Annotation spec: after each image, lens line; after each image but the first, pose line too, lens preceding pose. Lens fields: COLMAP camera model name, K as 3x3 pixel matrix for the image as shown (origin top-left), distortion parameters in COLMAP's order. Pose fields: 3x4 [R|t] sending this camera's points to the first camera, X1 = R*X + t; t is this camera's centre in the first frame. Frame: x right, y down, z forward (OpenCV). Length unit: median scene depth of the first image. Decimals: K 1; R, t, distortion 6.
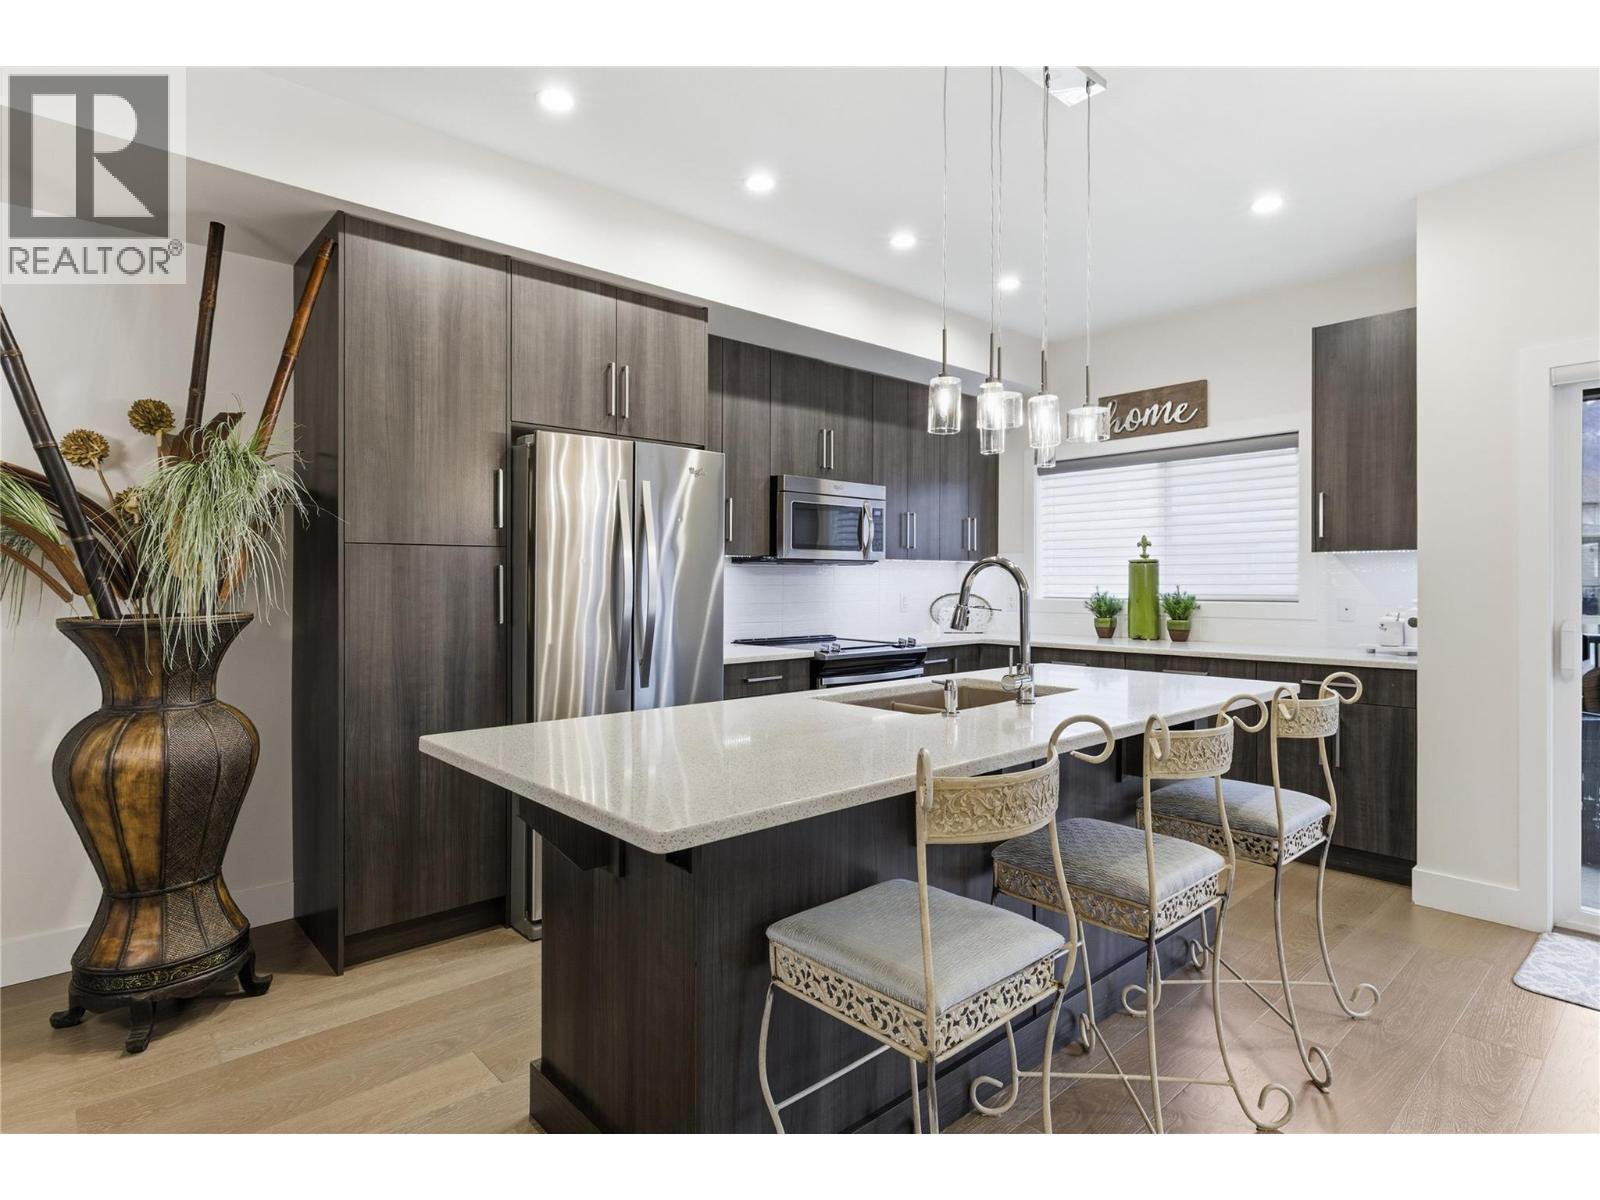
lens RADIAL K [[789.4, 0, 805.1], [0, 789.4, 601.3], [0, 0, 1]] dist [-0.001032, -0.000130]
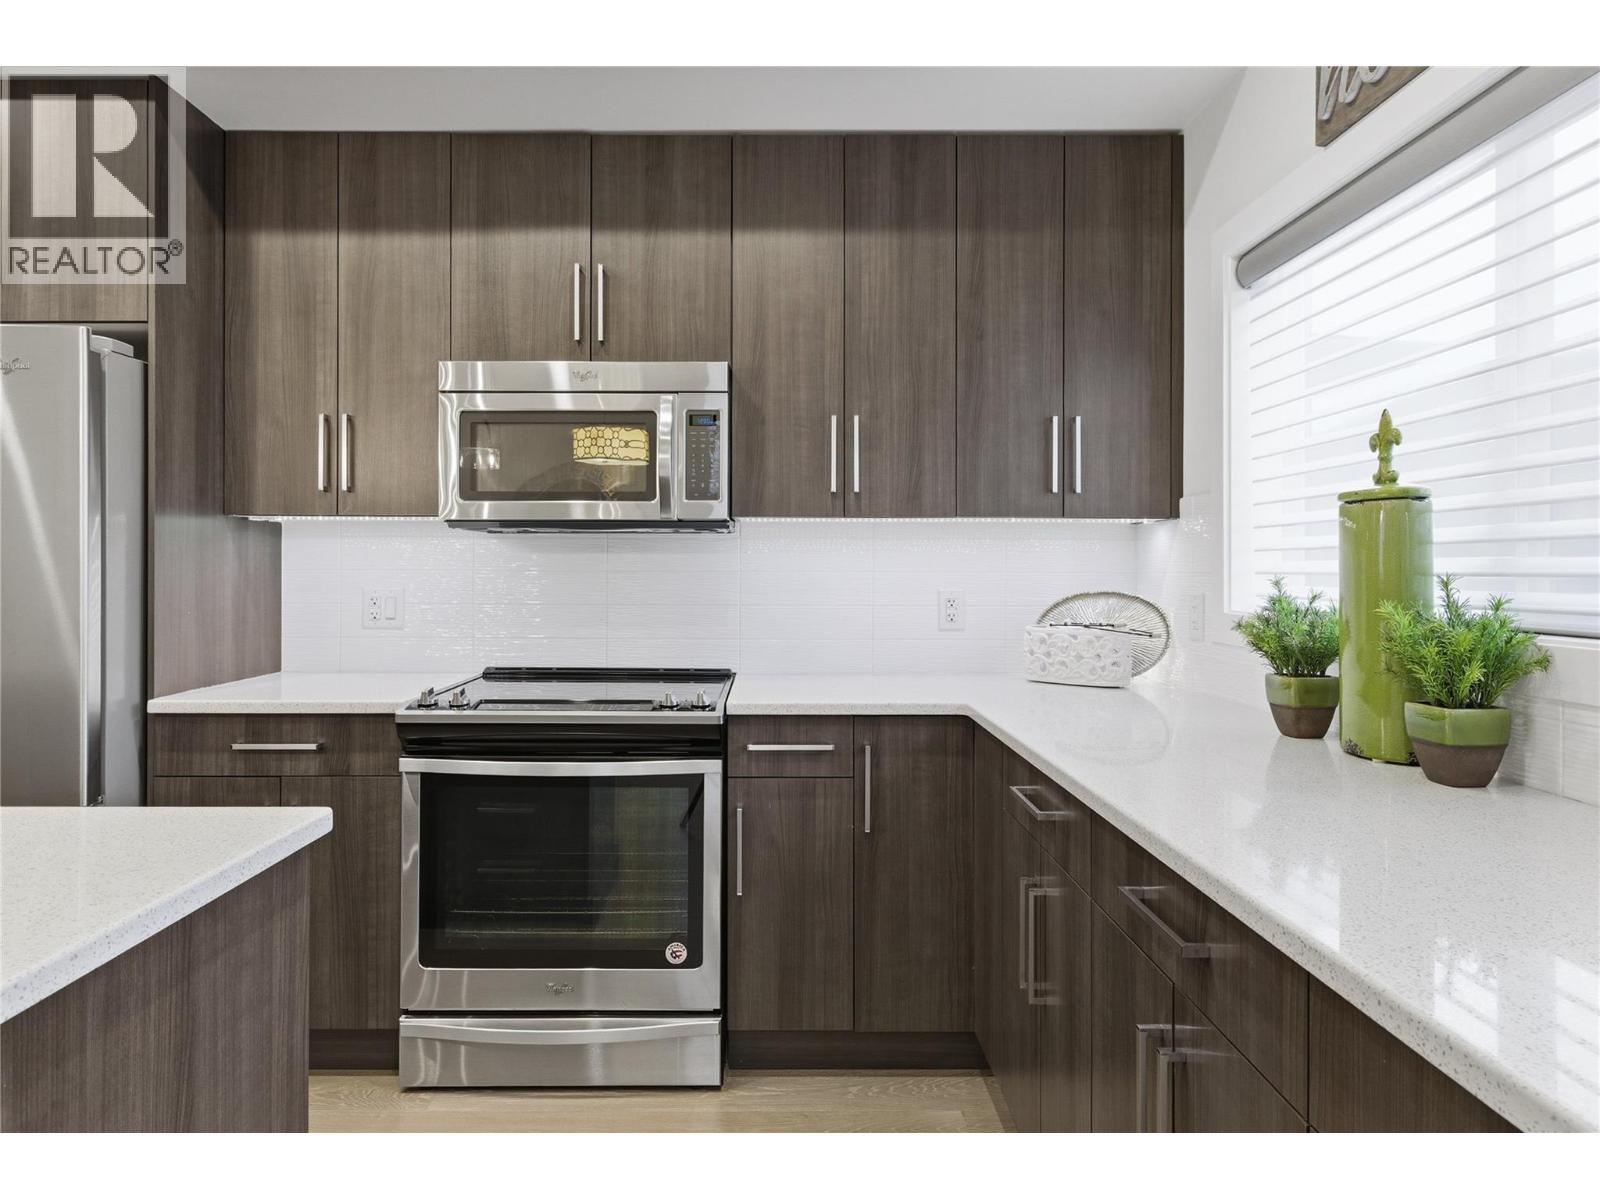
lens RADIAL K [[929.3, 0, 800.0], [0, 929.3, 600.0], [0, 0, 1]] dist [-0.005044, -0.000641]
pose [[0.763389, 0.027218, -0.645365, 0.508020], [-0.016543, 0.999608, 0.022590, -0.015730], [0.645727, -0.006569, 0.763540, 0.607335]]
